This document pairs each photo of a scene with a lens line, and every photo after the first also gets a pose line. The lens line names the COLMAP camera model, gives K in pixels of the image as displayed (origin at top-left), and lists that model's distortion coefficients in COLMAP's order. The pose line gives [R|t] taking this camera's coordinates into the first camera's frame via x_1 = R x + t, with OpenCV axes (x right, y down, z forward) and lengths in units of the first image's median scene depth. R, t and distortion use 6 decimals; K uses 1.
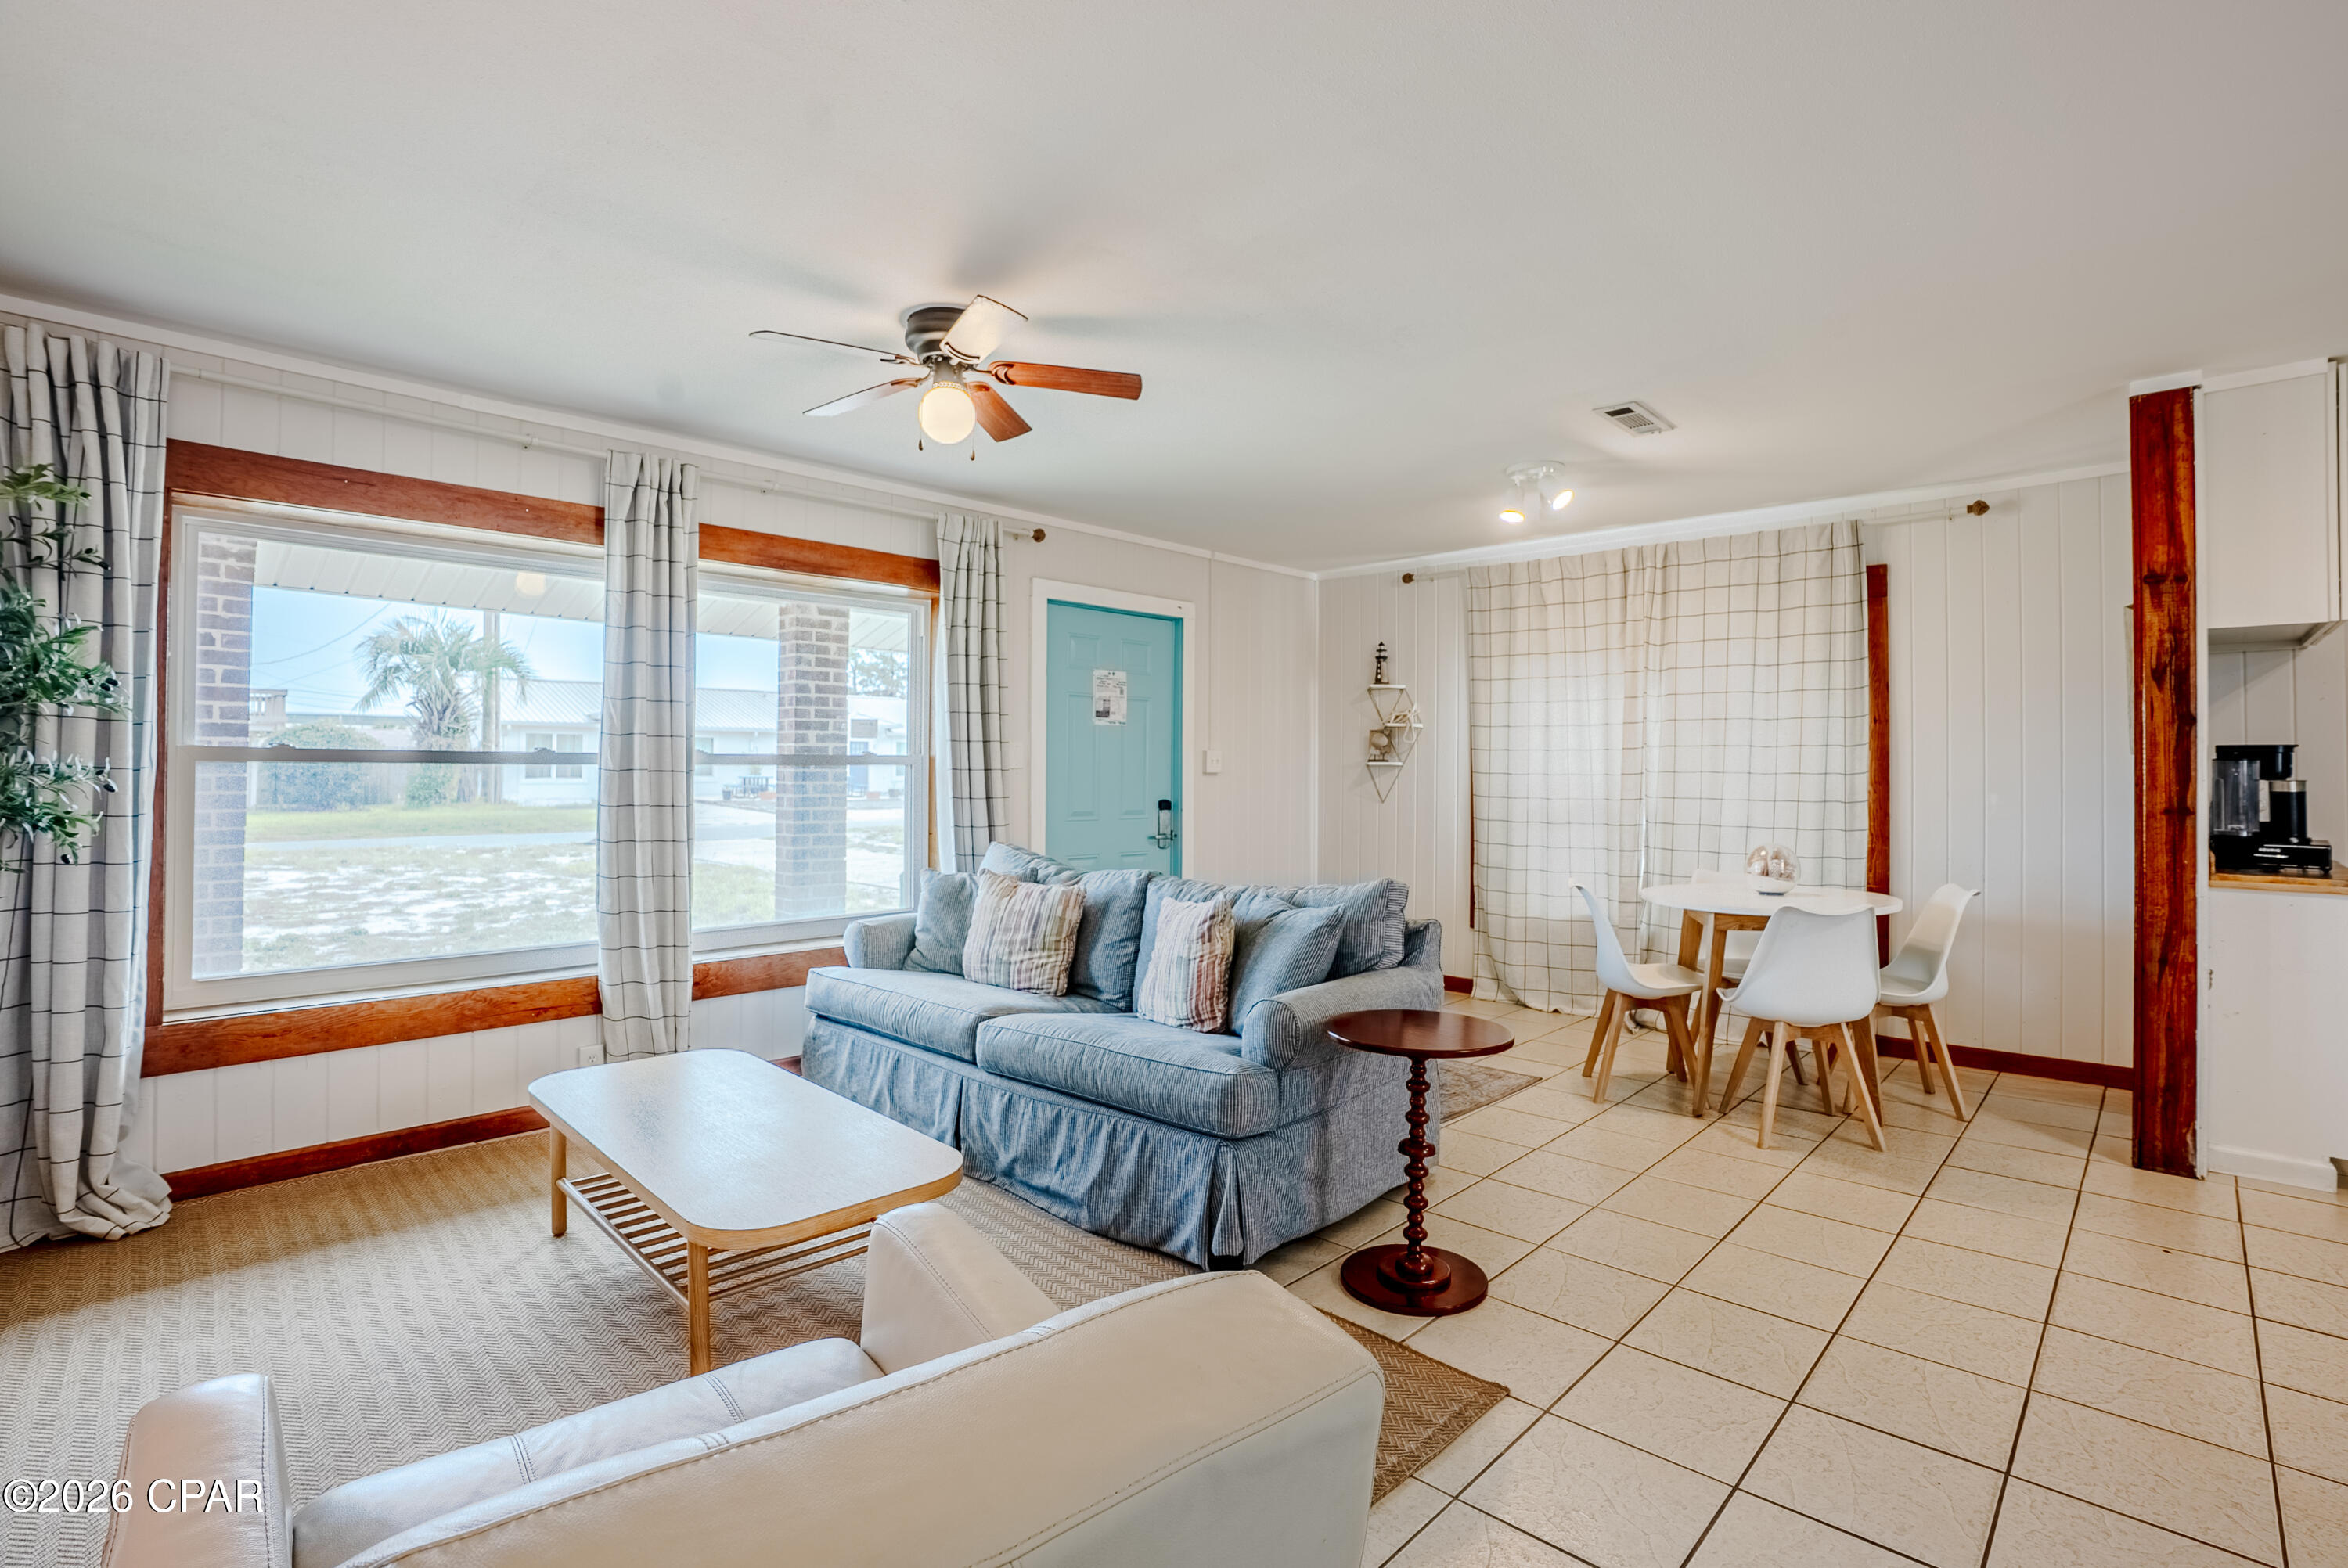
lens RADIAL K [[1114.3, 0, 1169.6], [0, 1114.3, 754.8], [0, 0, 1]] dist [-0.072853, 0.037384]
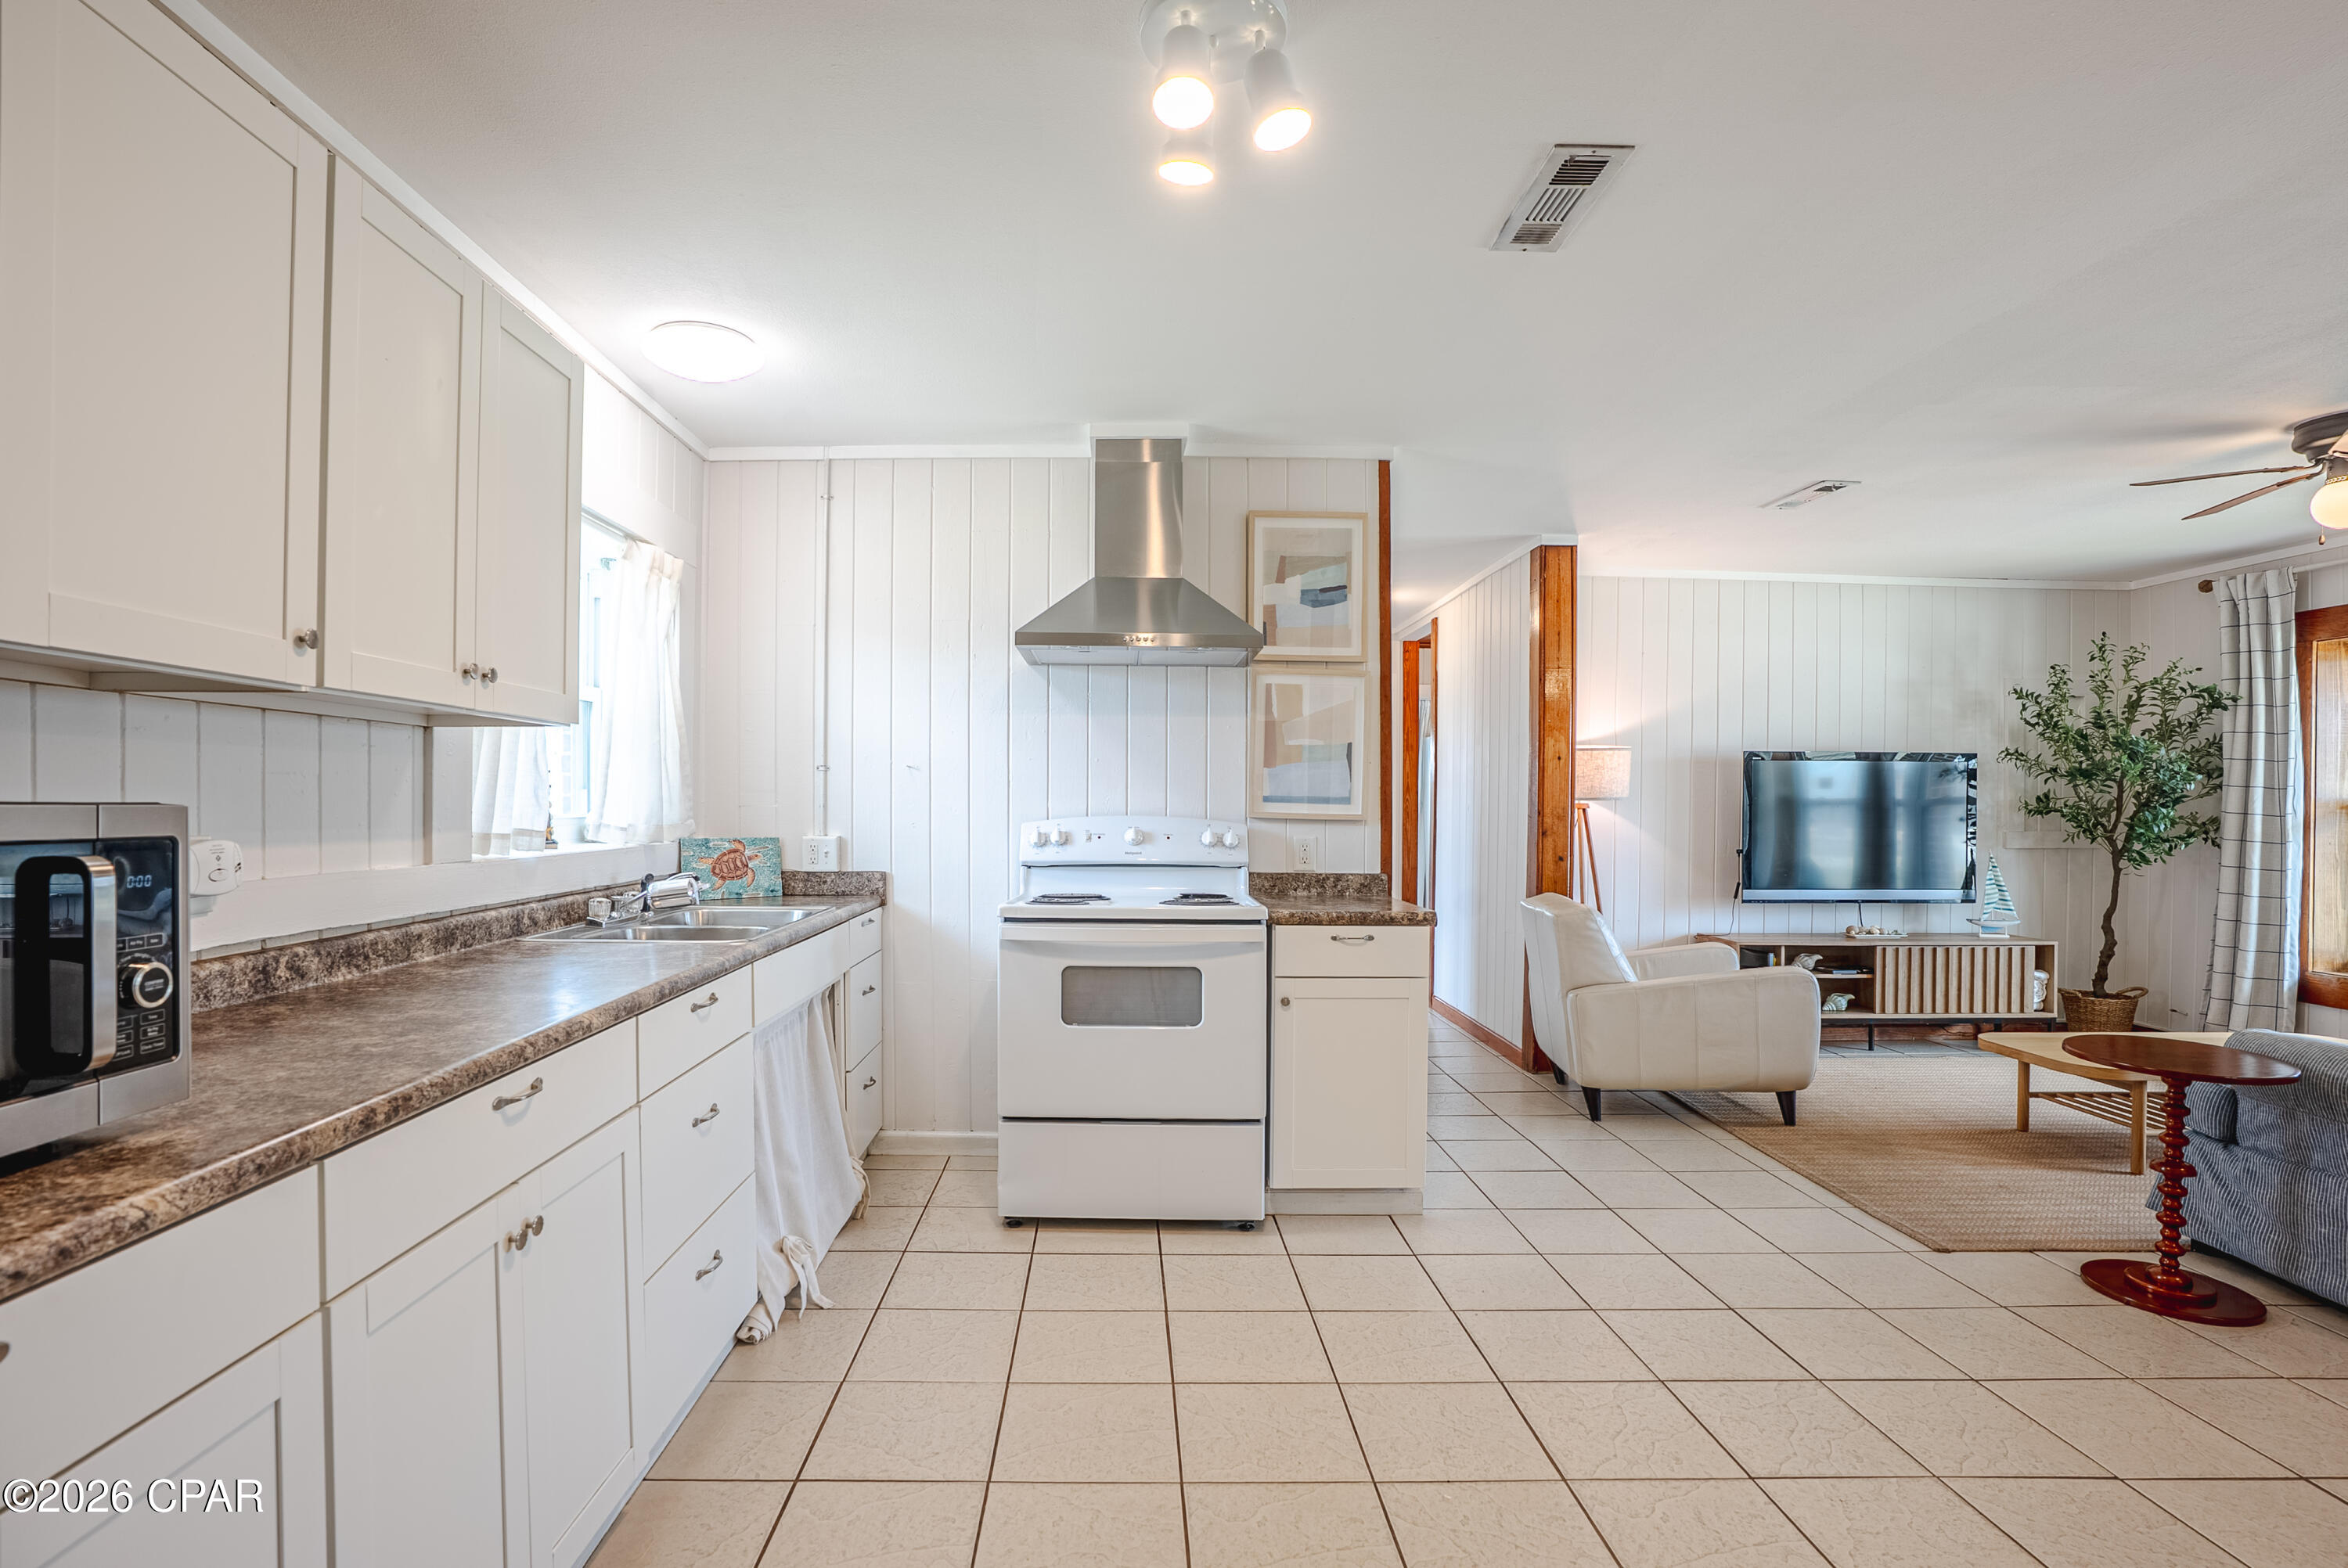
lens RADIAL K [[1120.7, 0, 1123.0], [0, 1120.7, 806.2], [0, 0, 1]] dist [-0.068069, 0.024557]
pose [[-0.718036, -0.007232, -0.695968, 1.306030], [-0.001570, 0.999960, -0.008771, 0.015359], [0.696004, -0.005205, -0.718019, 0.811817]]
